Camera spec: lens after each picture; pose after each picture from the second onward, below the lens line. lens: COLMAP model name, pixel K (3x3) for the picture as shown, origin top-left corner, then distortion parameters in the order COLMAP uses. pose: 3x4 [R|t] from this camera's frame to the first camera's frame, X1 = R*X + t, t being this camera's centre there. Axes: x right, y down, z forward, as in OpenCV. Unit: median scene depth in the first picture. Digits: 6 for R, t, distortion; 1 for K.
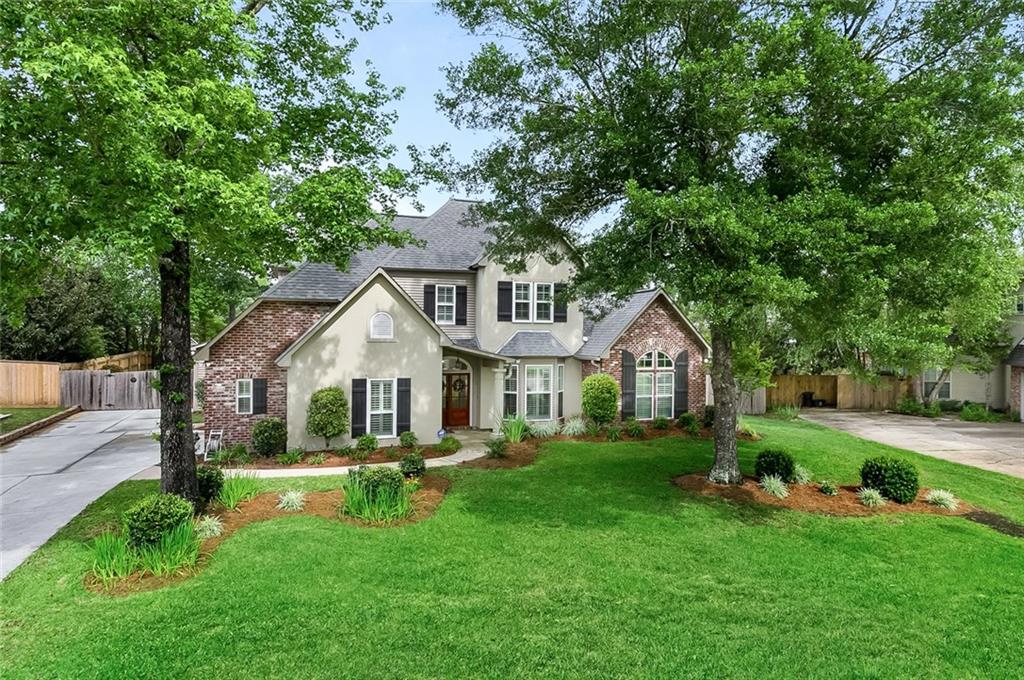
lens RADIAL K [[472.0, 0, 511.6], [0, 472.0, 342.3], [0, 0, 1]] dist [0.012488, 0.000341]
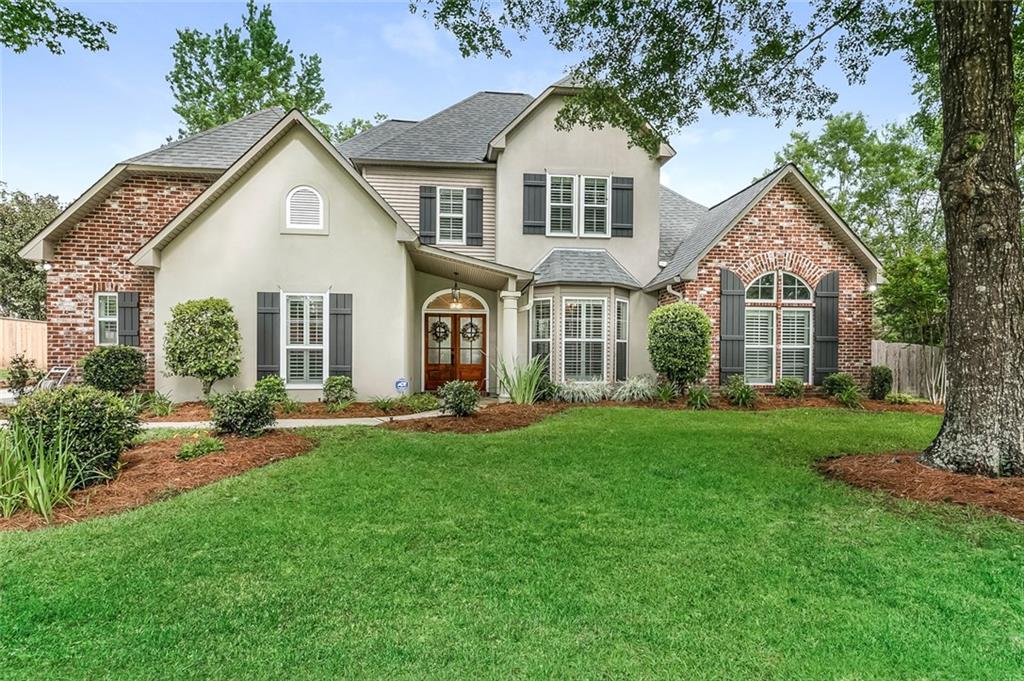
lens RADIAL K [[508.8, 0, 513.6], [0, 508.8, 338.3], [0, 0, 1]] dist [0.016987, -0.000062]
pose [[0.981891, -0.001284, -0.189441, 0.092692], [0.001638, 0.999997, 0.001712, 0.100756], [0.189438, -0.001991, 0.981891, 0.287915]]
